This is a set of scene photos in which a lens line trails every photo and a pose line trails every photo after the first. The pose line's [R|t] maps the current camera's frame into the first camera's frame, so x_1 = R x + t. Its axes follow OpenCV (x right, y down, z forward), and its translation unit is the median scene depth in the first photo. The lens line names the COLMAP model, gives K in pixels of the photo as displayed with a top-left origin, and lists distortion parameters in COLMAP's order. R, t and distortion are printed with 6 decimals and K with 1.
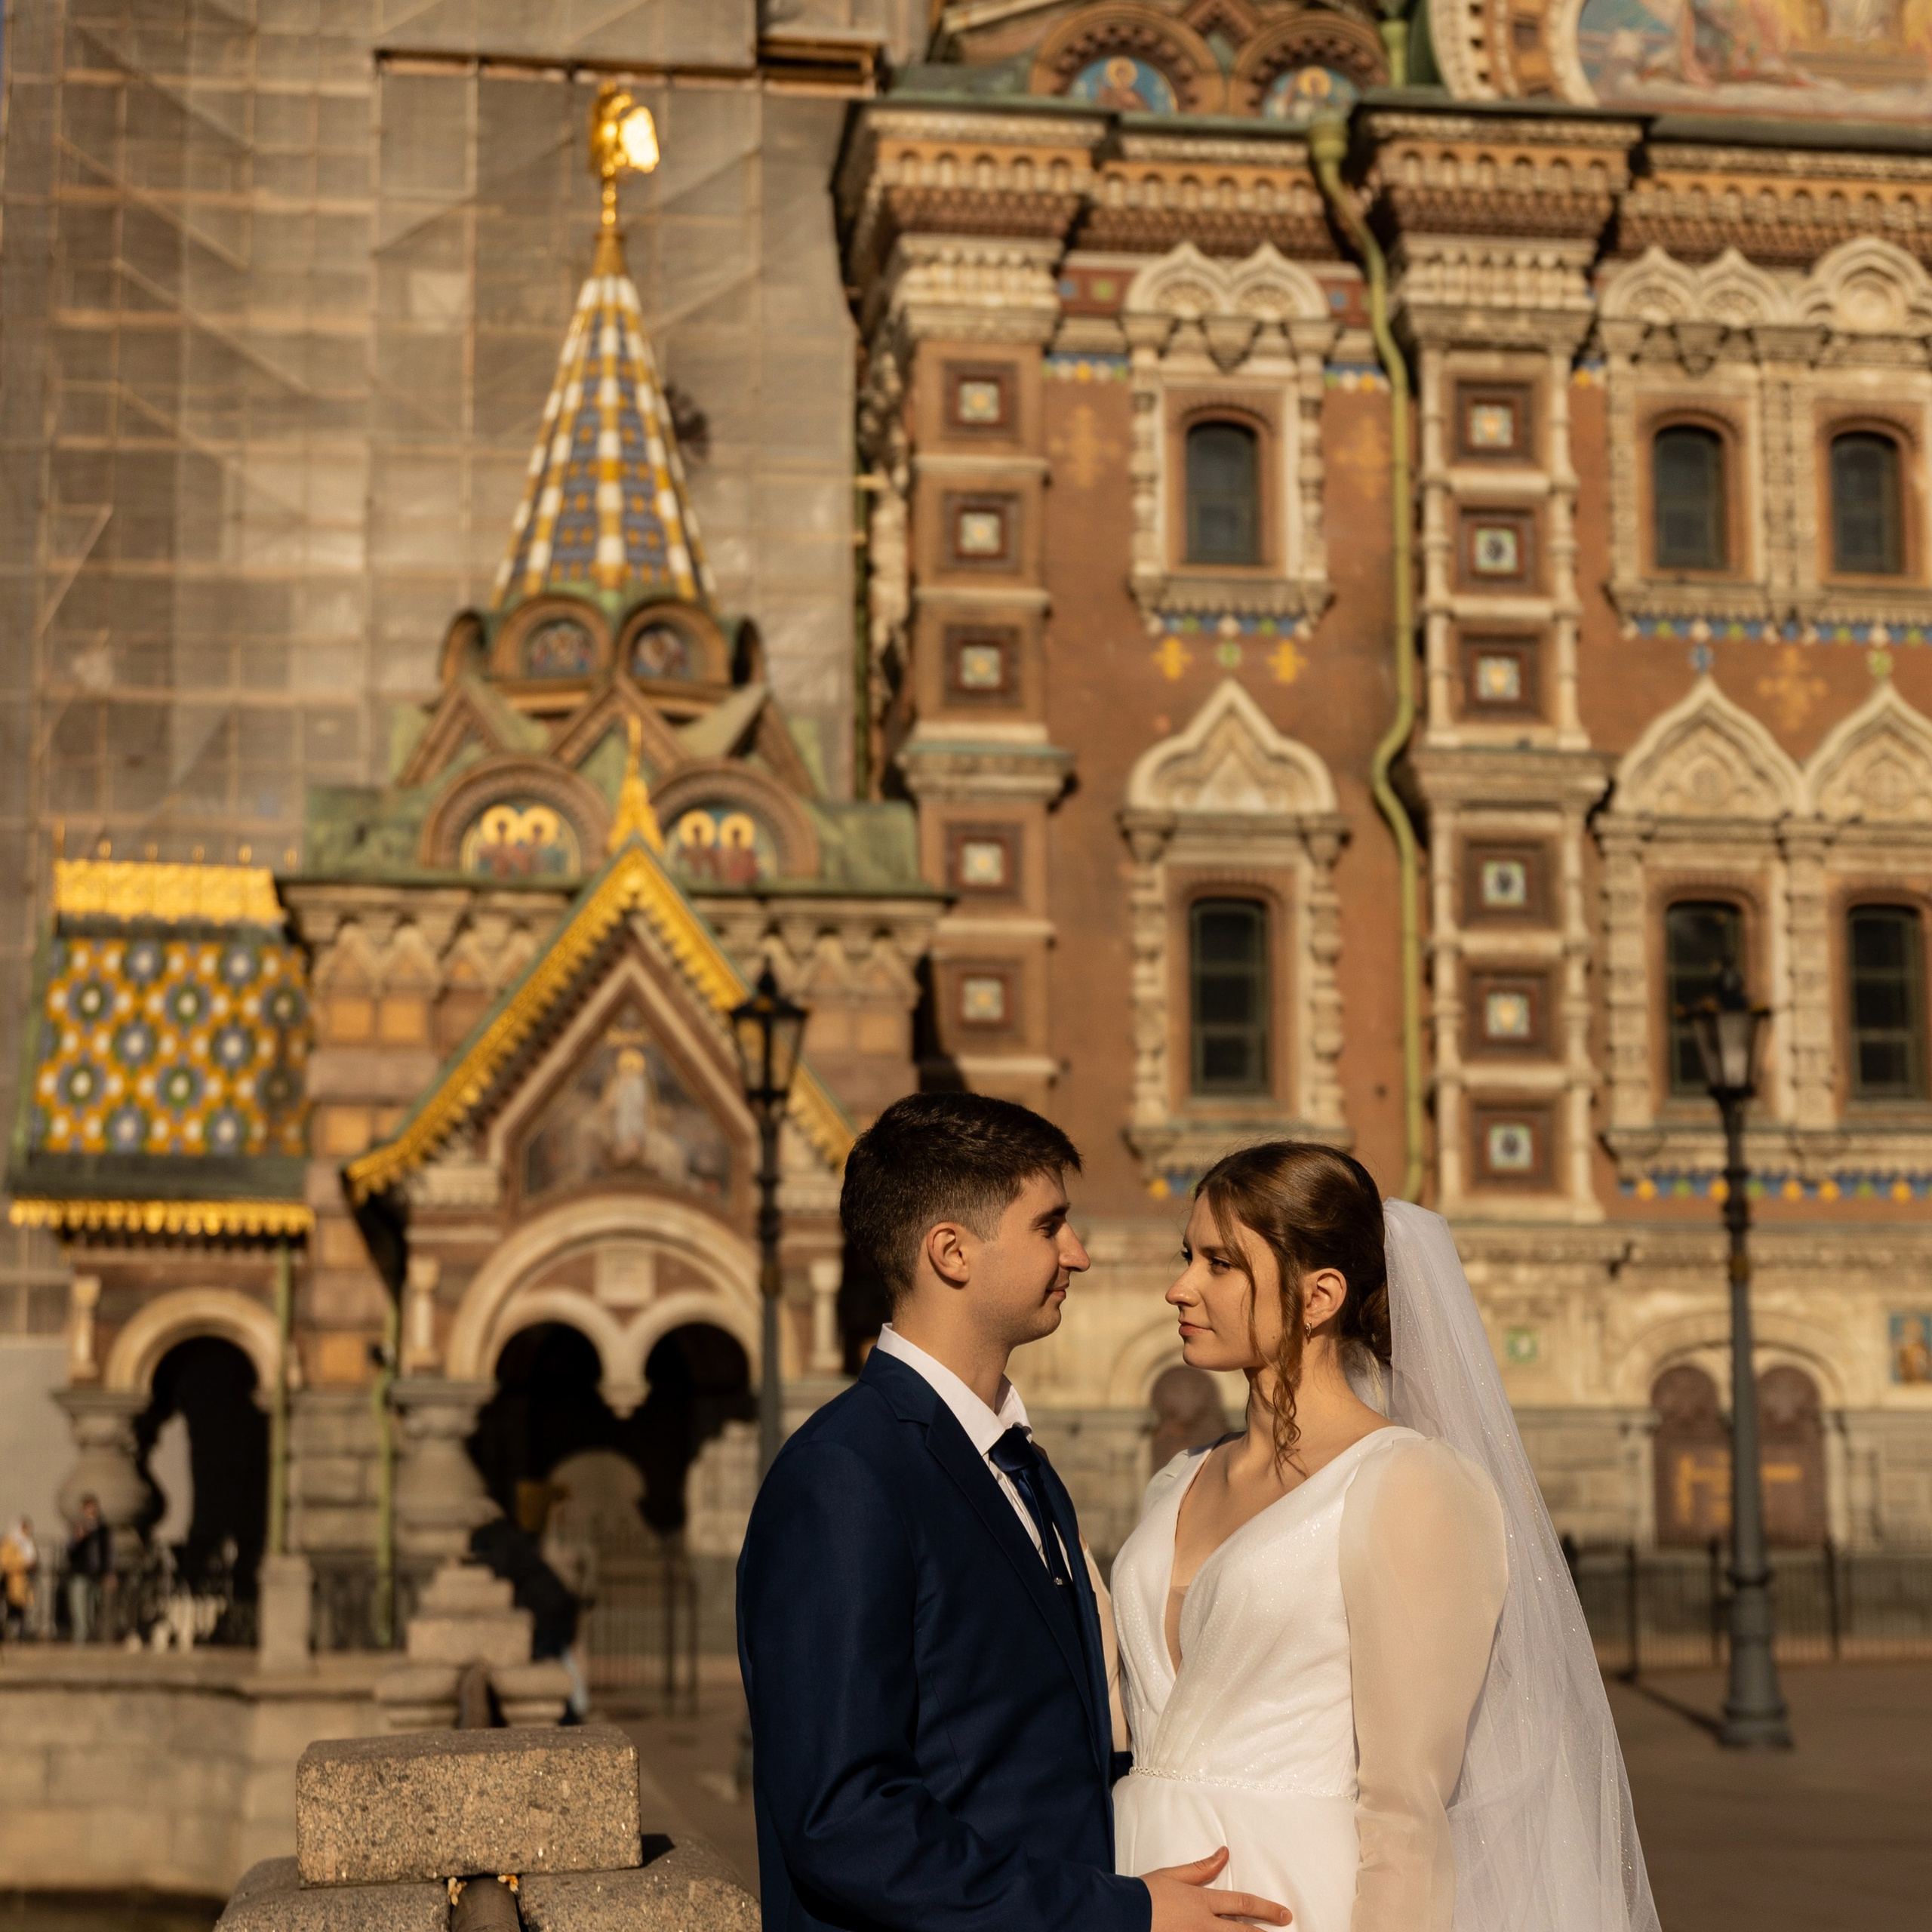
lens RADIAL K [[3878.2, 0, 962.6], [0, 3878.2, 941.2], [0, 0, 1]] dist [0.006657, 0.000000]
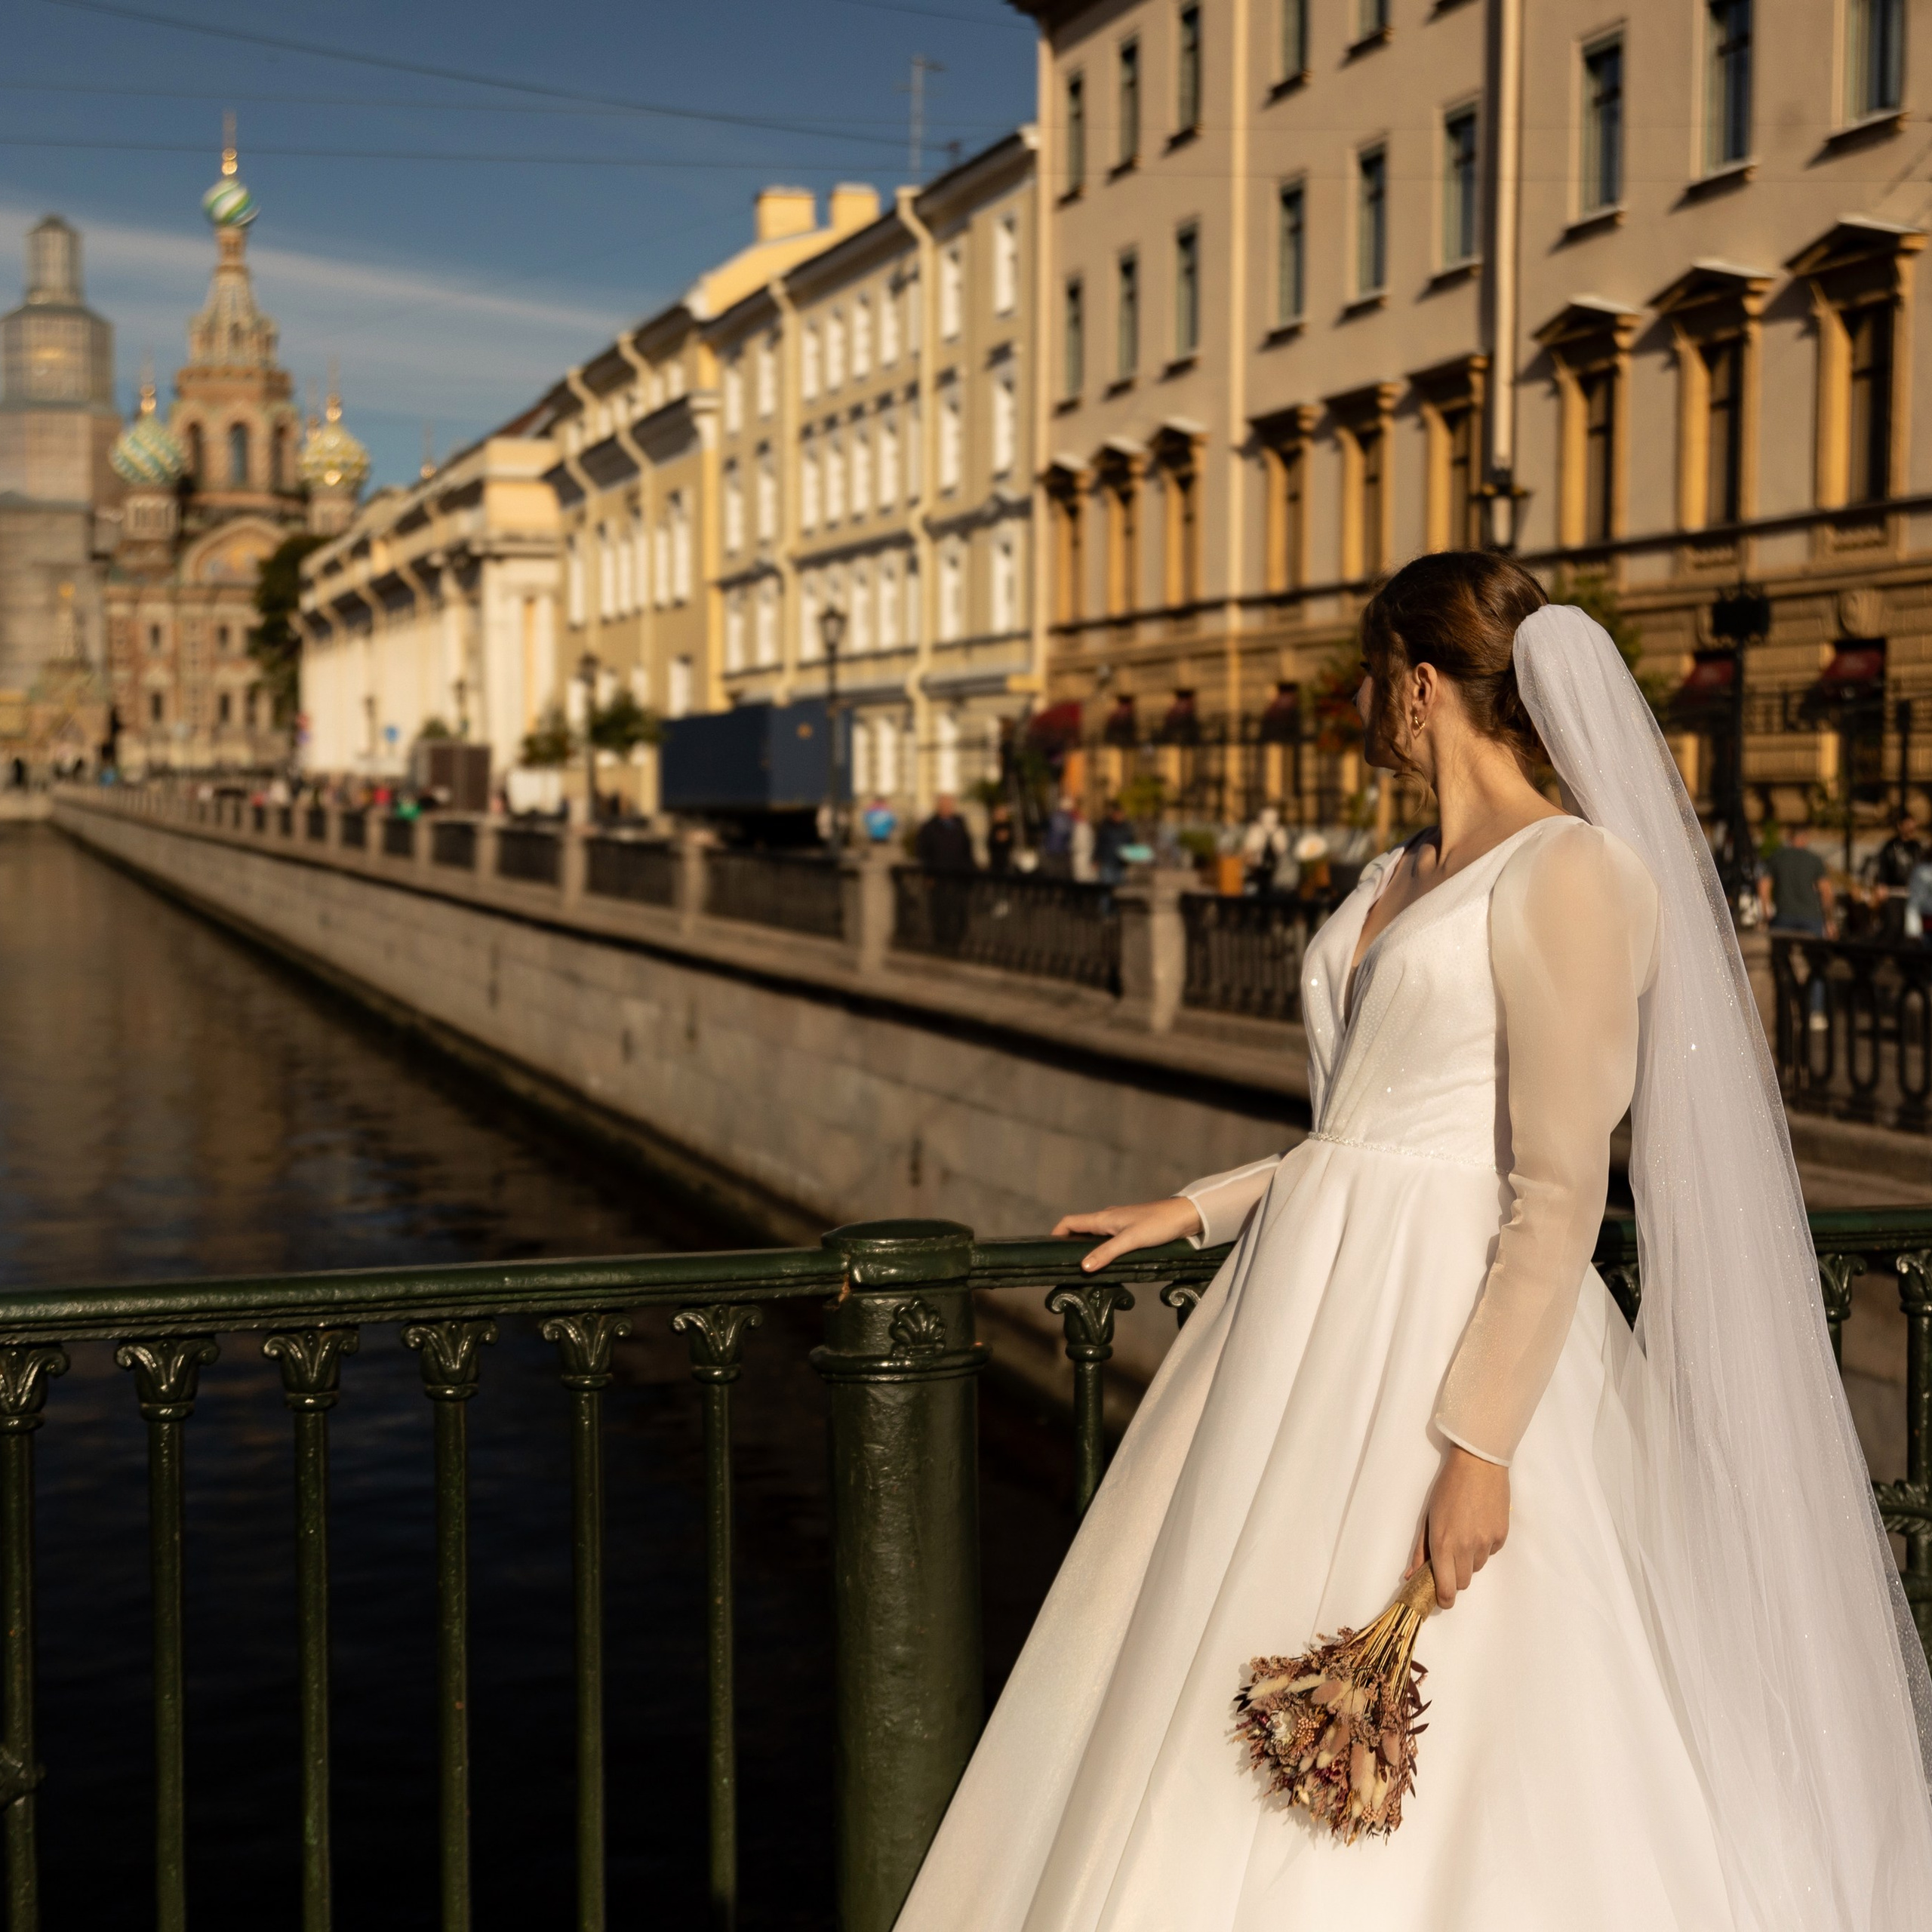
lens RADIAL K [[3025.5, 0, 850.4], [0, 3025.5, 951.4], [0, 0, 1]] dist [0.007483, 0.000000]
pose [[0.990442, -0.009285, 0.137615, 0.565912], [-0.020859, 0.976173, 0.215987, -0.787323], [-0.136342, -0.216793, 0.966650, -4.722930]]
